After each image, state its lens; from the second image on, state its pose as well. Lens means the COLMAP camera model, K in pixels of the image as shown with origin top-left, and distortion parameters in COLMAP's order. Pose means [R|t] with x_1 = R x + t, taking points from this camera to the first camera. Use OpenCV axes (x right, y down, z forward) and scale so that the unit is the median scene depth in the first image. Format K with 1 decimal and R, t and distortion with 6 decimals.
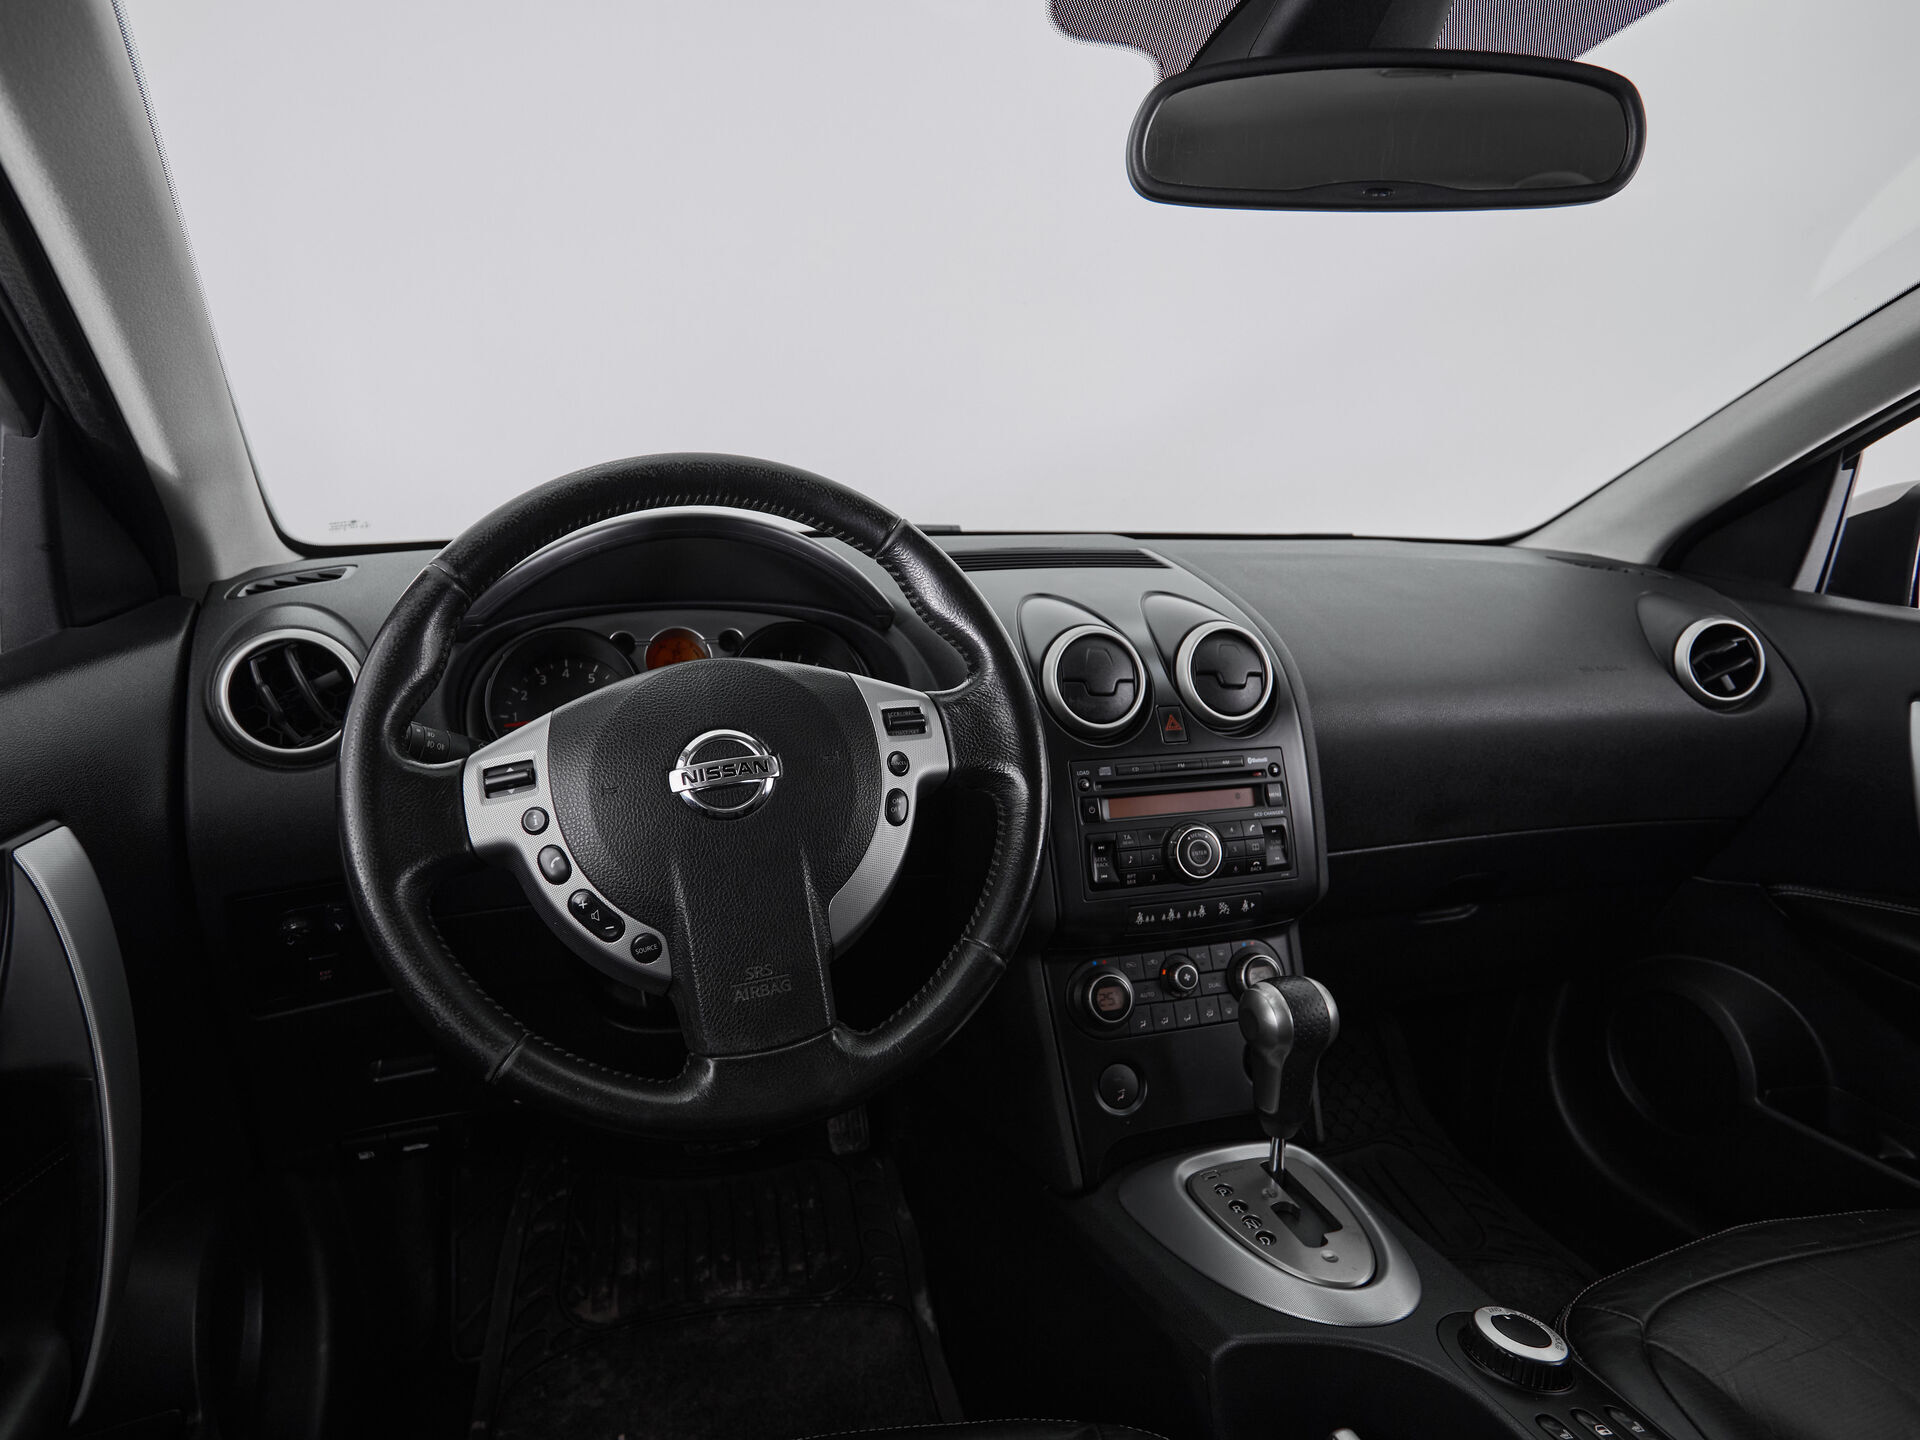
lens RADIAL K [[1102.6, 0, 894.7], [0, 1102.6, 723.0], [0, 0, 1]] dist [0.001348, 0.001755]
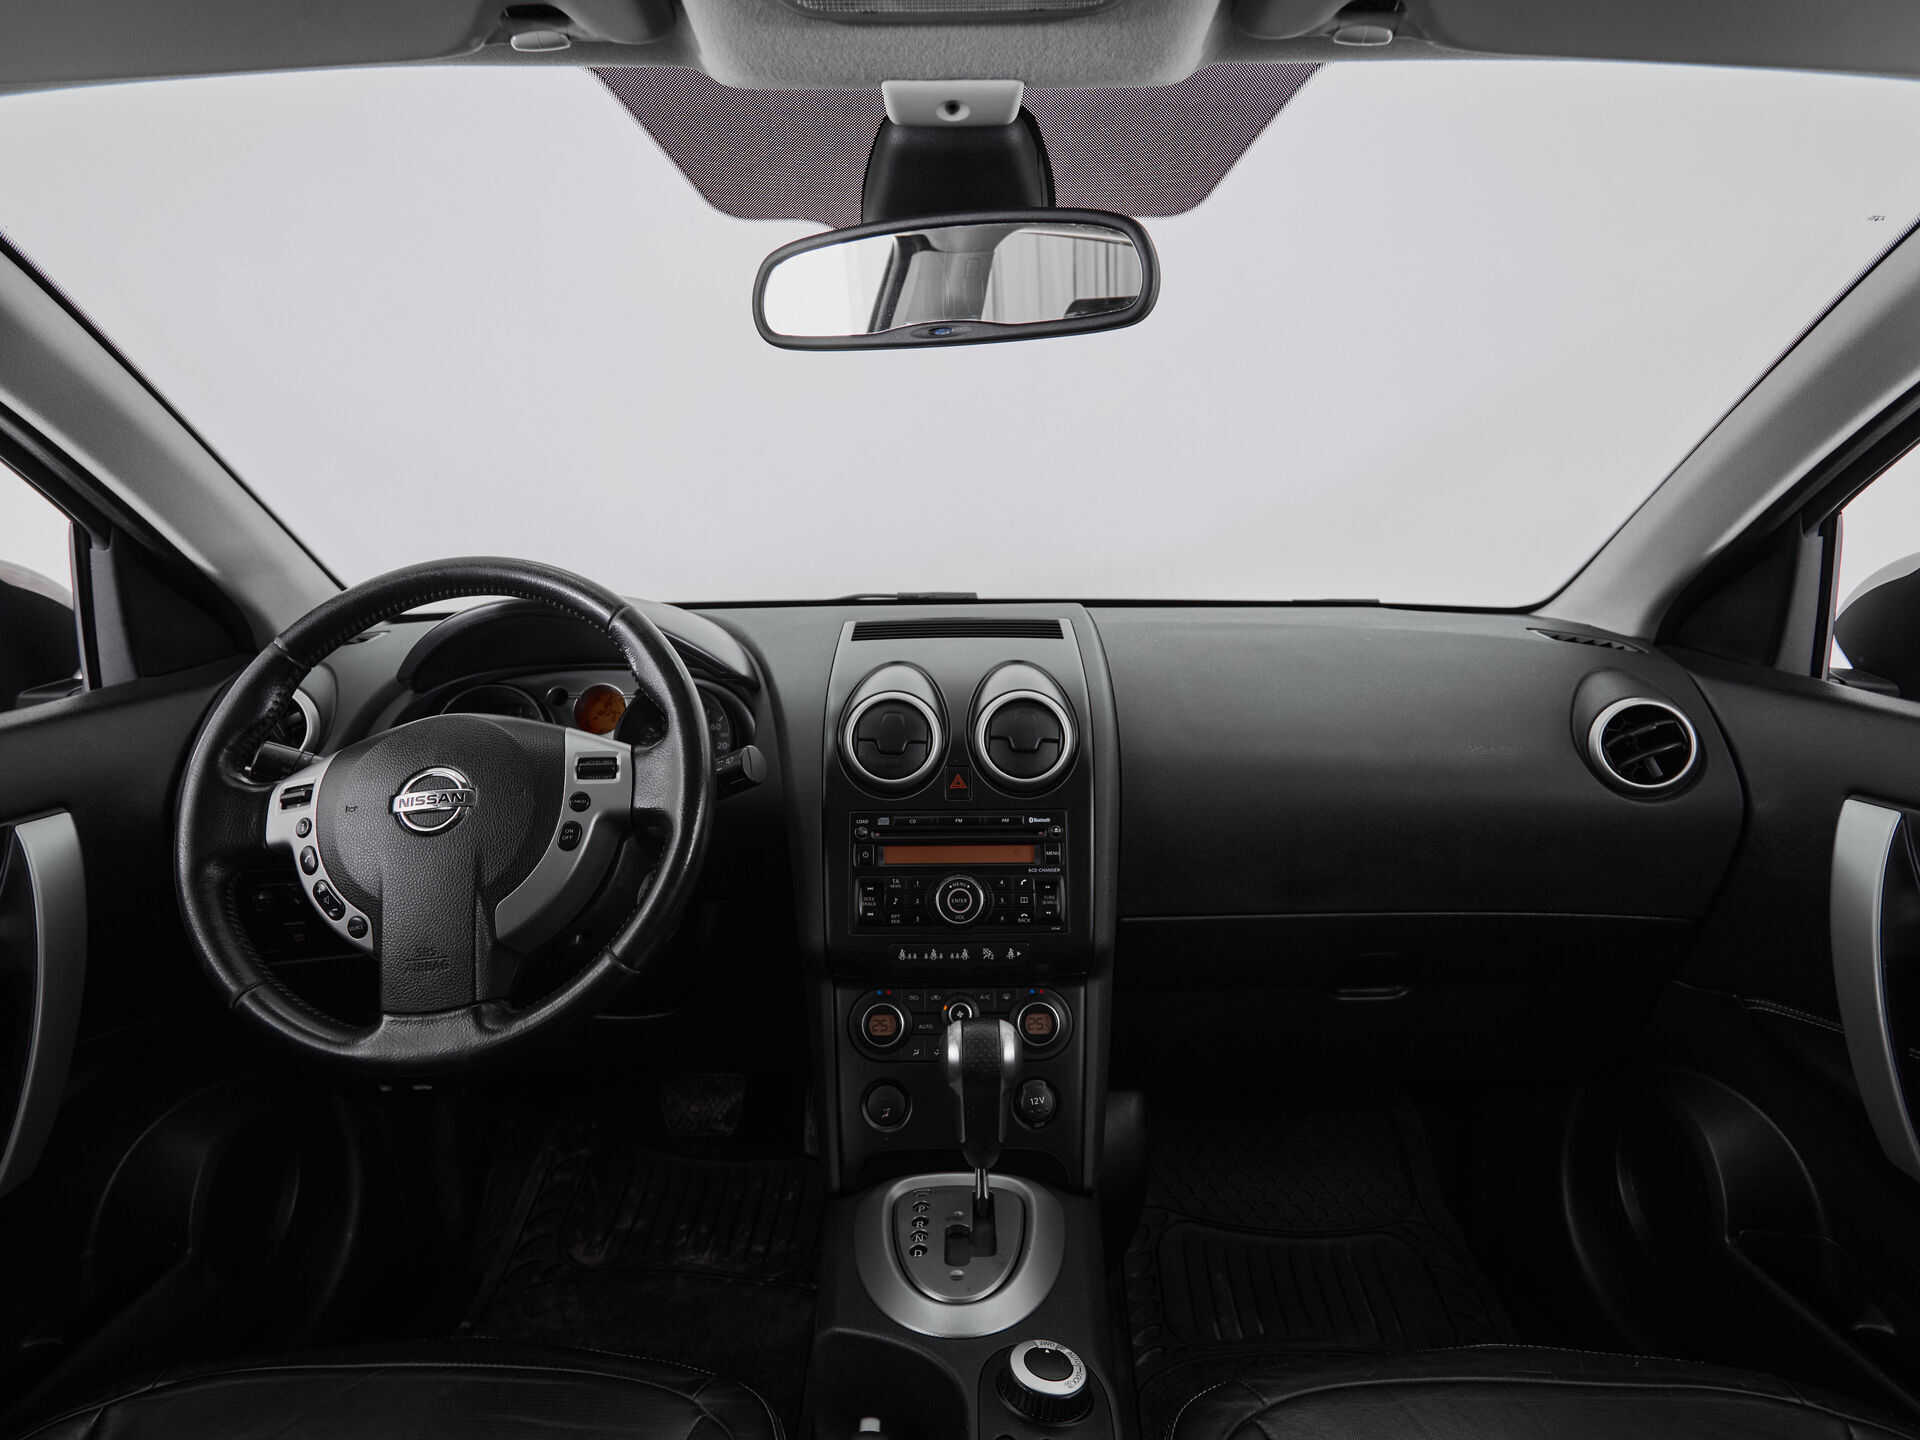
lens RADIAL K [[1102.6, 0, 964.4], [0, 1102.6, 720.2], [0, 0, 1]] dist [0.001348, 0.001755]
pose [[0.957042, 0.033458, -0.288011, 0.573890], [-0.045359, 0.998366, -0.034747, -0.023615], [0.286378, 0.046318, 0.956996, -0.061395]]
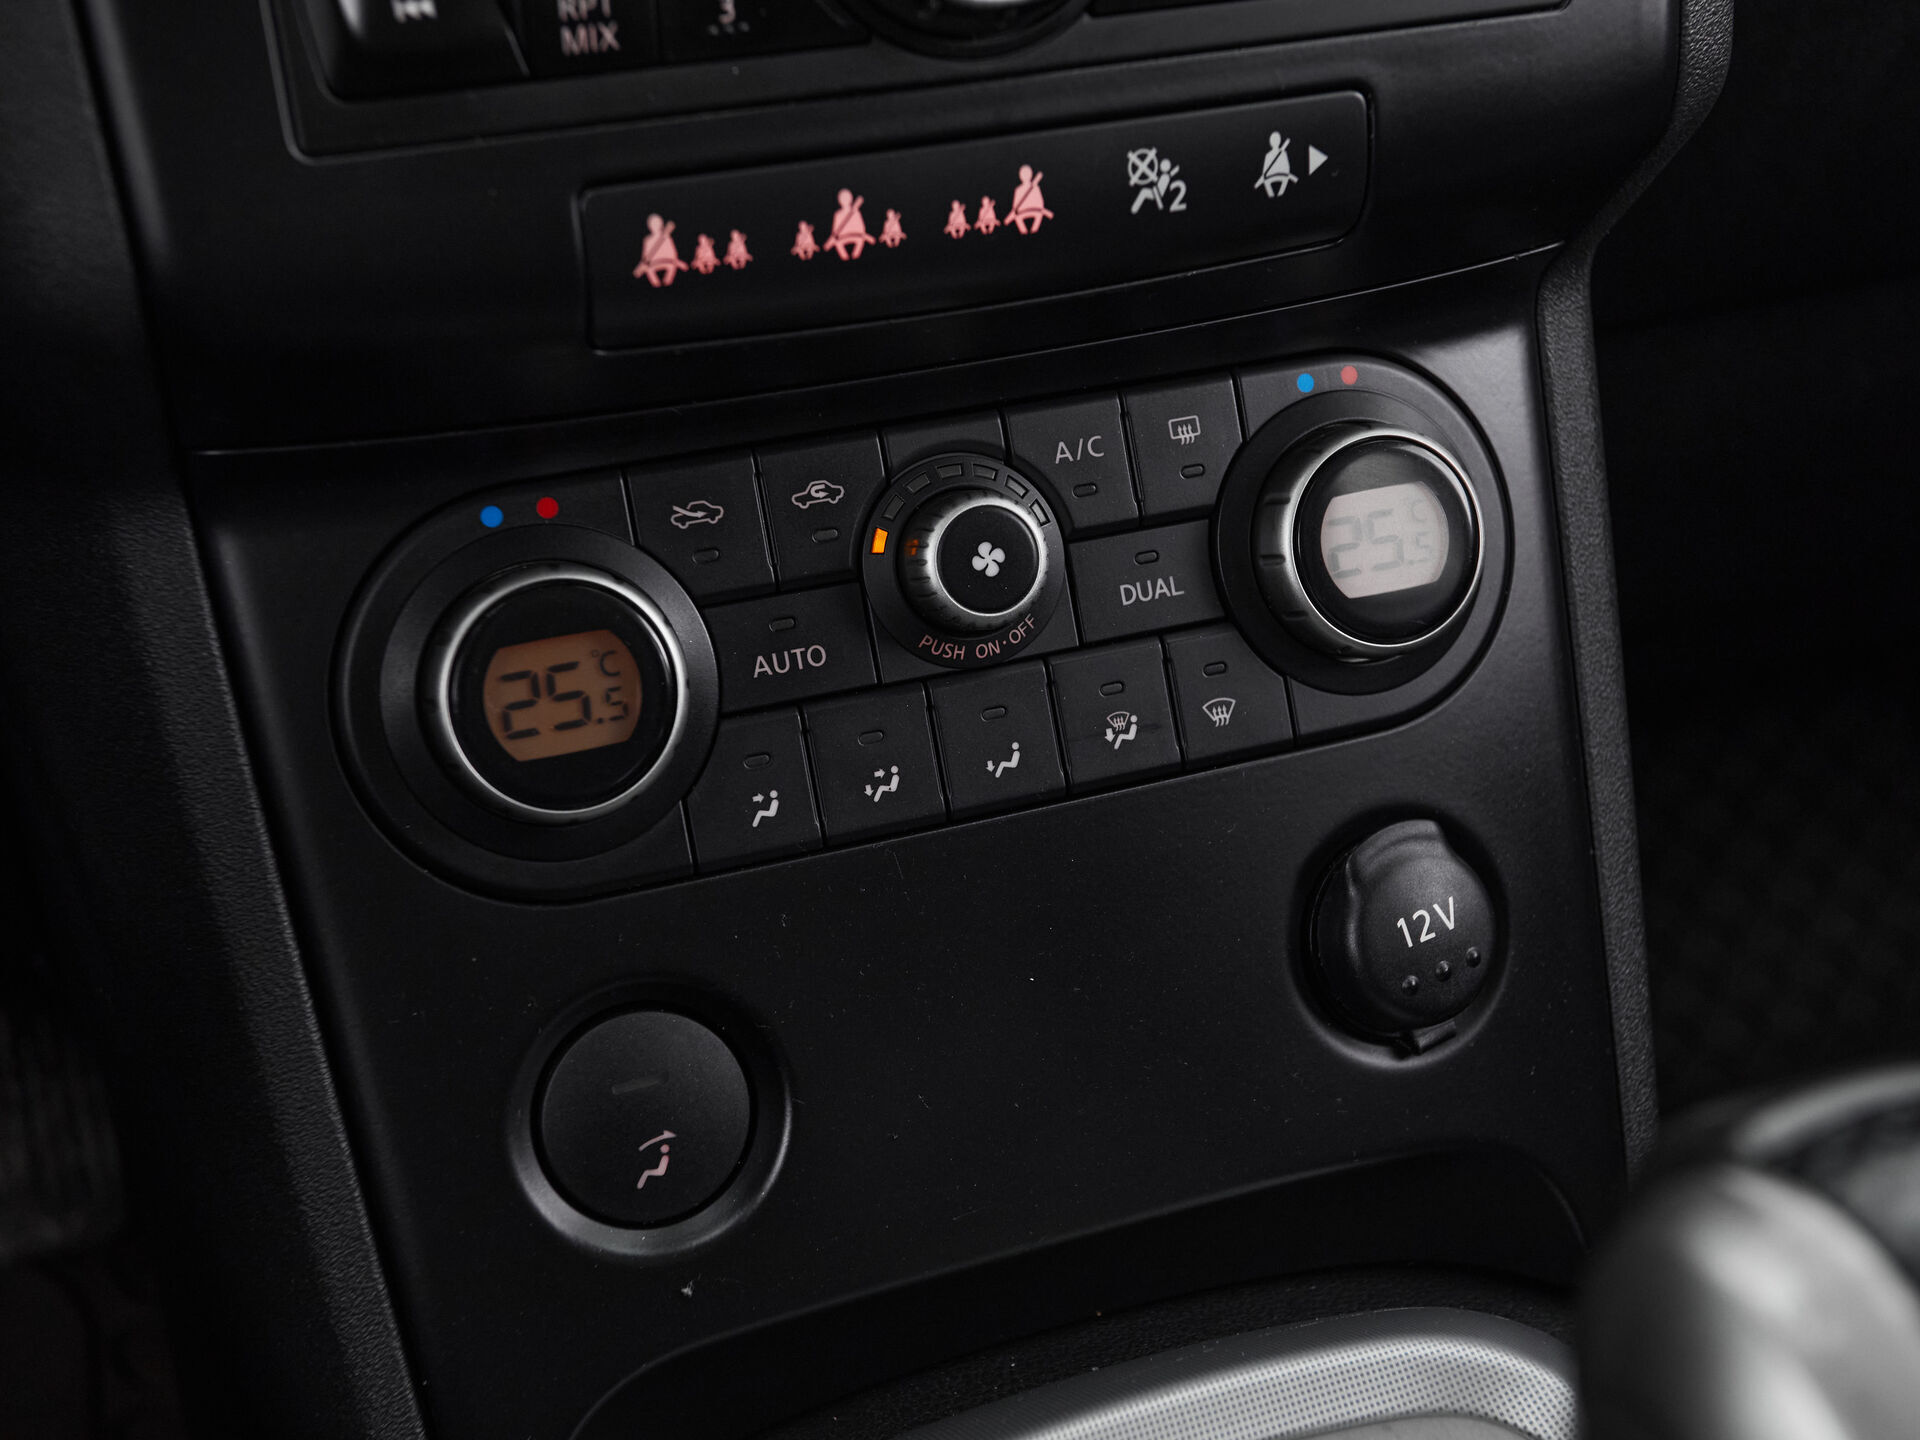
lens RADIAL K [[2670.4, 0, 974.9], [0, 2670.4, 734.8], [0, 0, 1]] dist [0.037656, 0.000000]
pose [[0.996822, -0.061598, 0.050521, 0.236794], [0.045180, 0.959419, 0.278340, 0.129178], [-0.065616, -0.275173, 0.959153, 0.541616]]
